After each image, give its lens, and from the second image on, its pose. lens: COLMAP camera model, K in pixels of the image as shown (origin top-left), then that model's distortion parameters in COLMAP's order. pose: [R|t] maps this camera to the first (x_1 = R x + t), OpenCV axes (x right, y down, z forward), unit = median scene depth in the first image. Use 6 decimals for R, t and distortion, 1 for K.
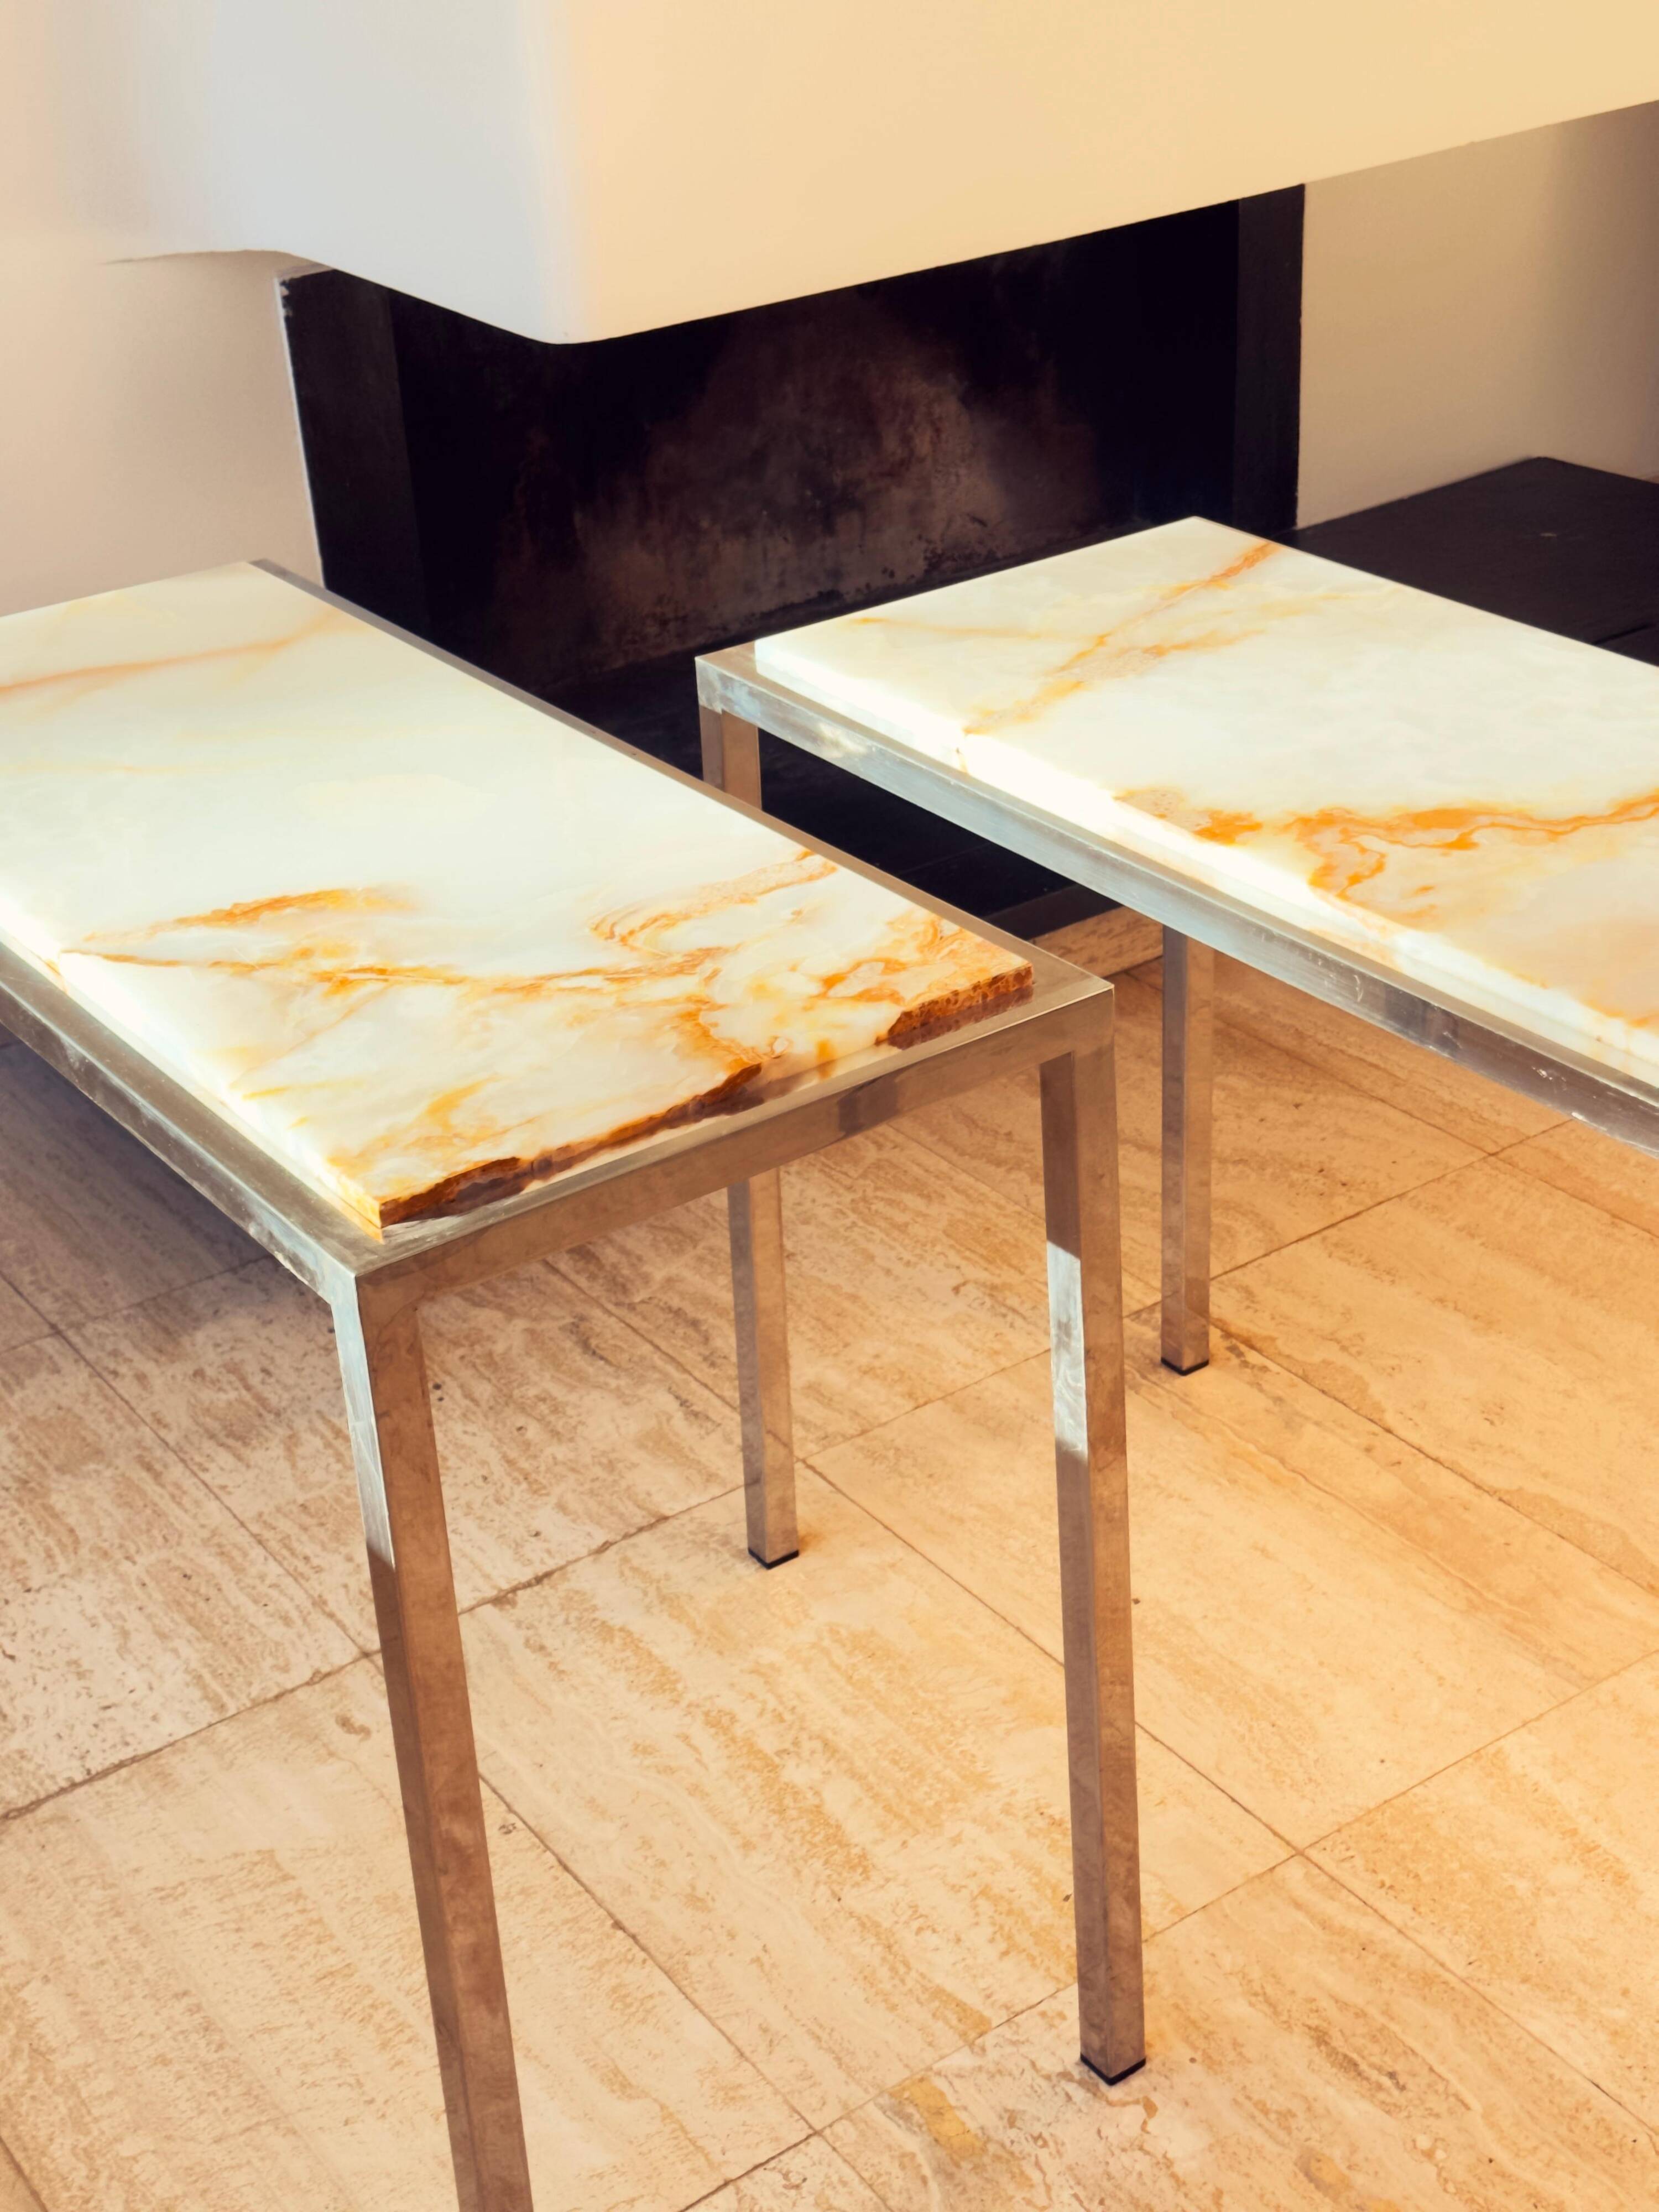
lens RADIAL K [[3104.6, 0, 850.4], [0, 3104.6, 1074.3], [0, 0, 1]] dist [0.136427, 0.000000]
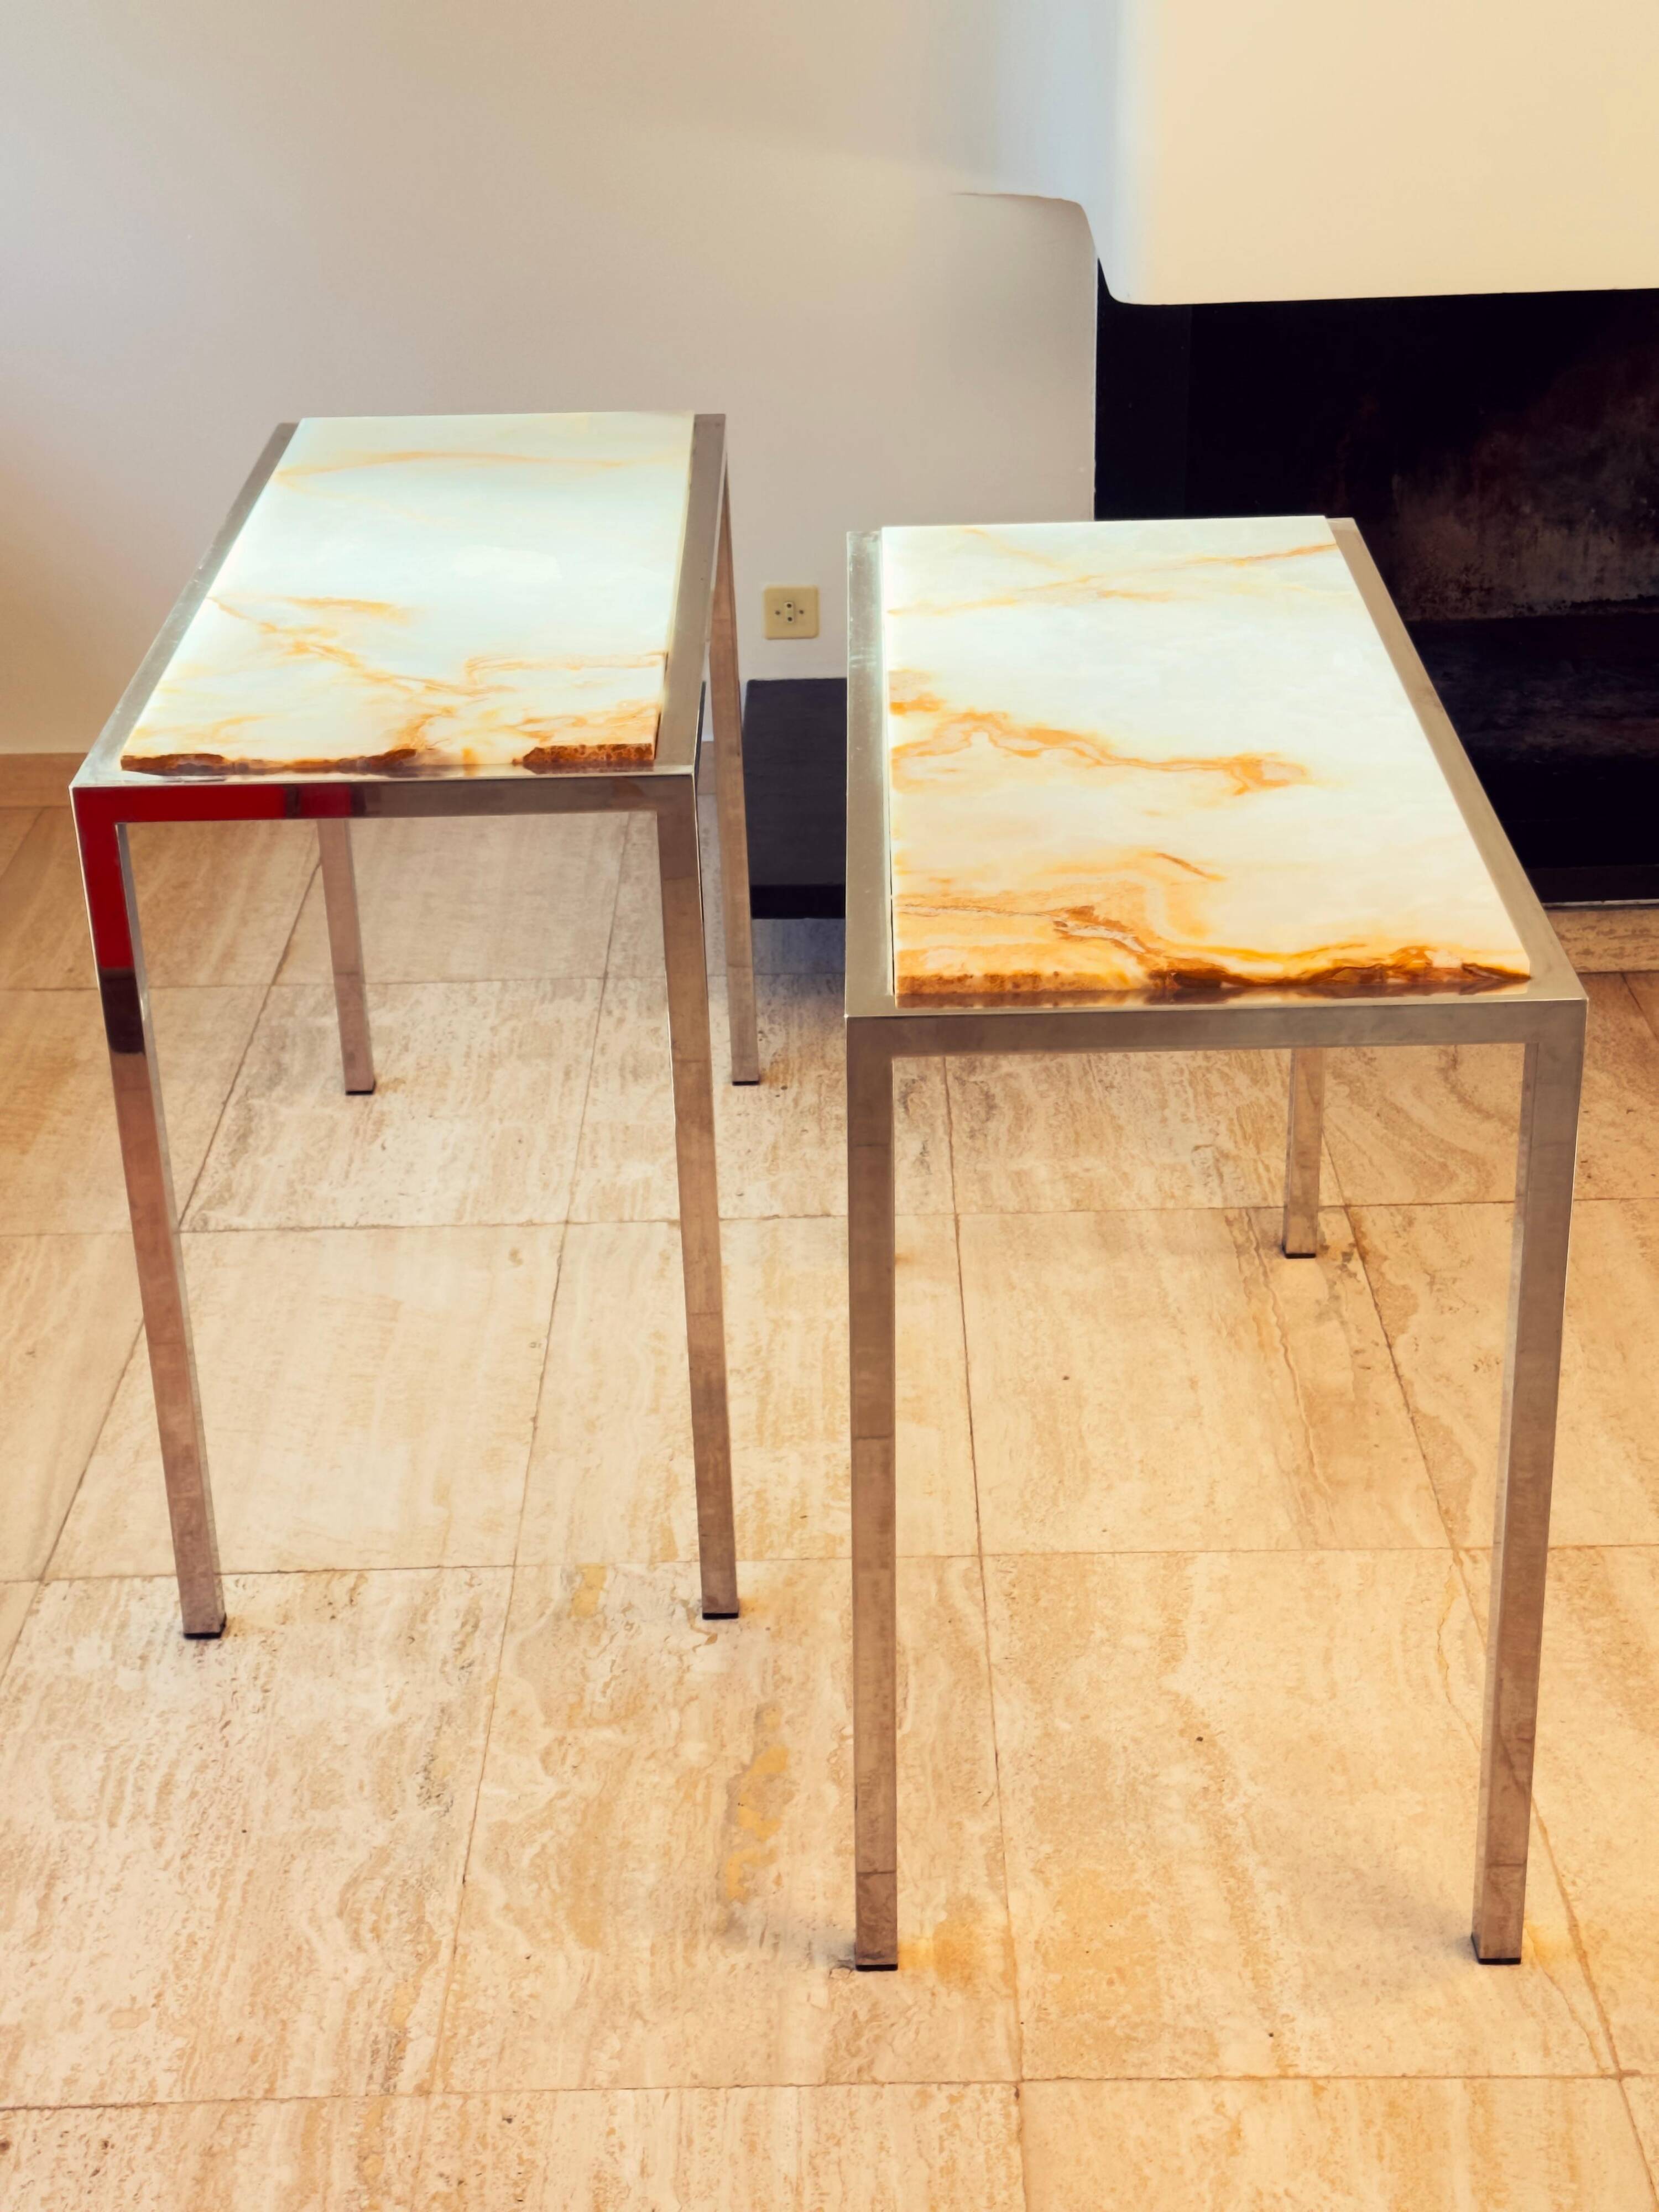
lens RADIAL K [[3104.6, 0, 837.3], [0, 3104.6, 1126.3], [0, 0, 1]] dist [0.136427, 0.000000]
pose [[0.816942, 0.295224, -0.495428, 0.674584], [-0.280720, 0.953966, 0.105568, -0.033127], [0.503788, 0.052834, 0.862210, -0.118384]]
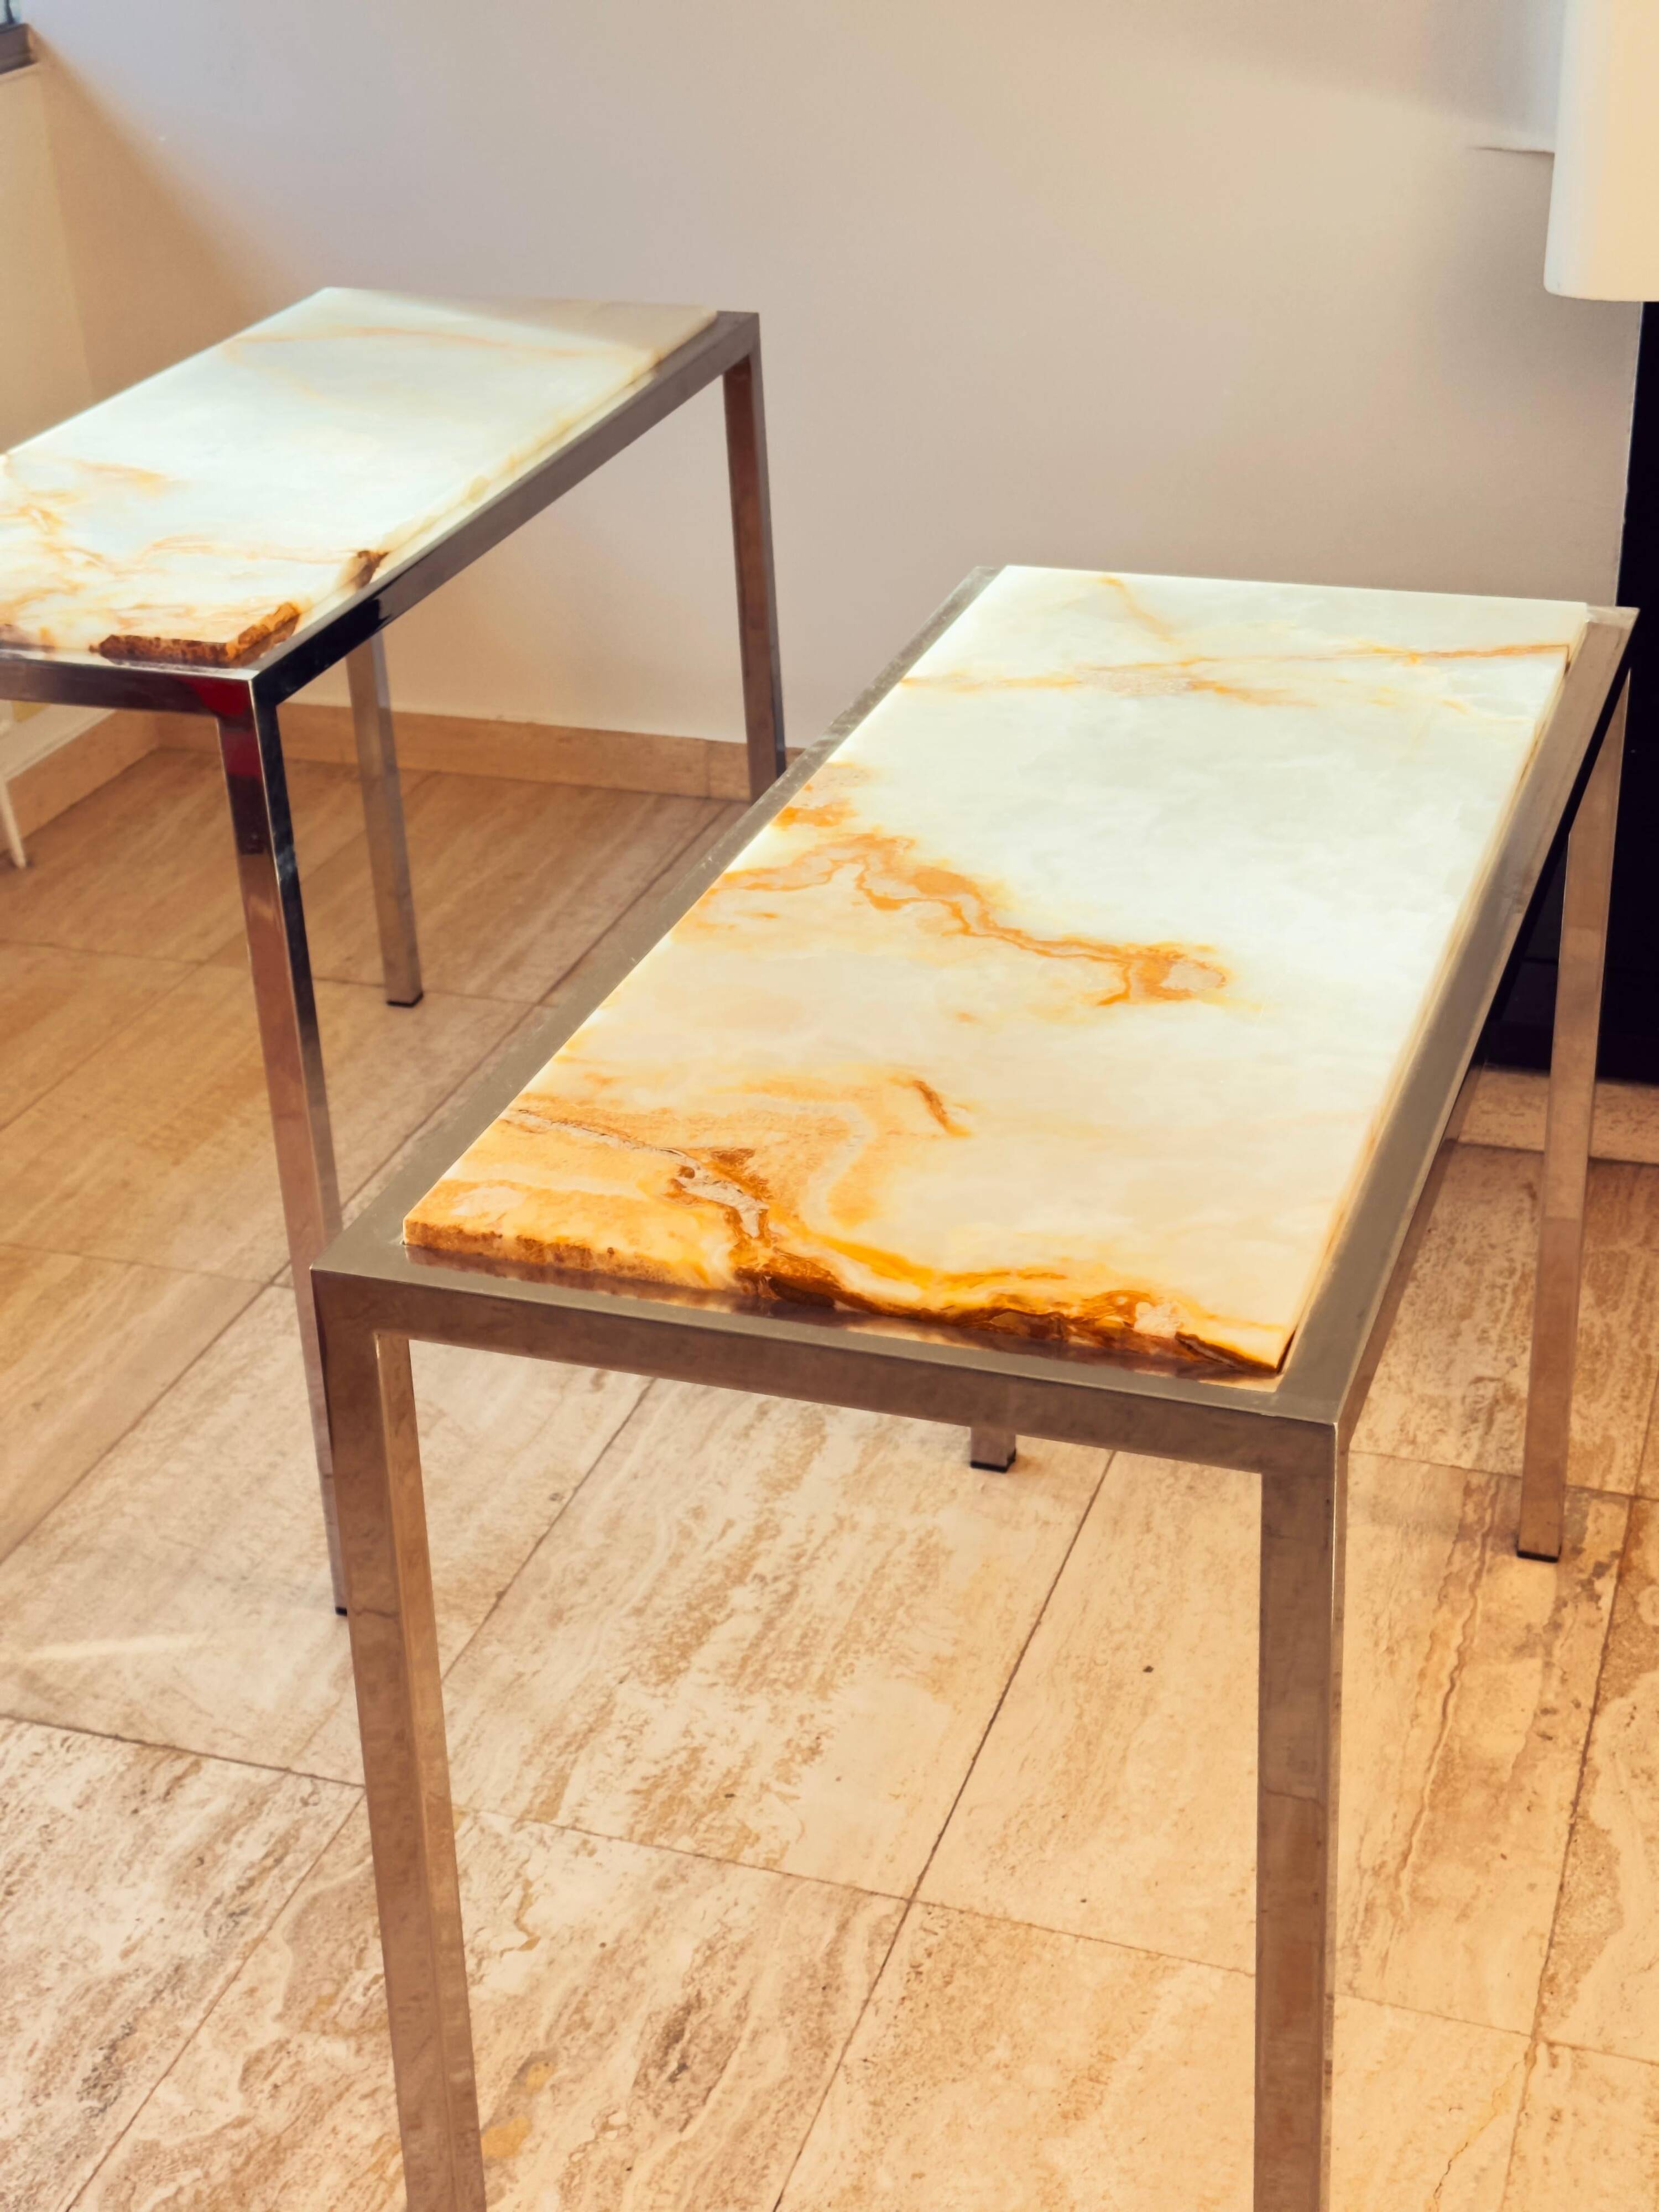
lens RADIAL K [[3104.6, 0, 808.9], [0, 3104.6, 1105.1], [0, 0, 1]] dist [0.136427, 0.000000]
pose [[0.580159, 0.402707, -0.707984, 0.723331], [-0.364830, 0.905632, 0.216170, -0.176526], [0.728227, 0.132881, 0.672331, 0.295267]]
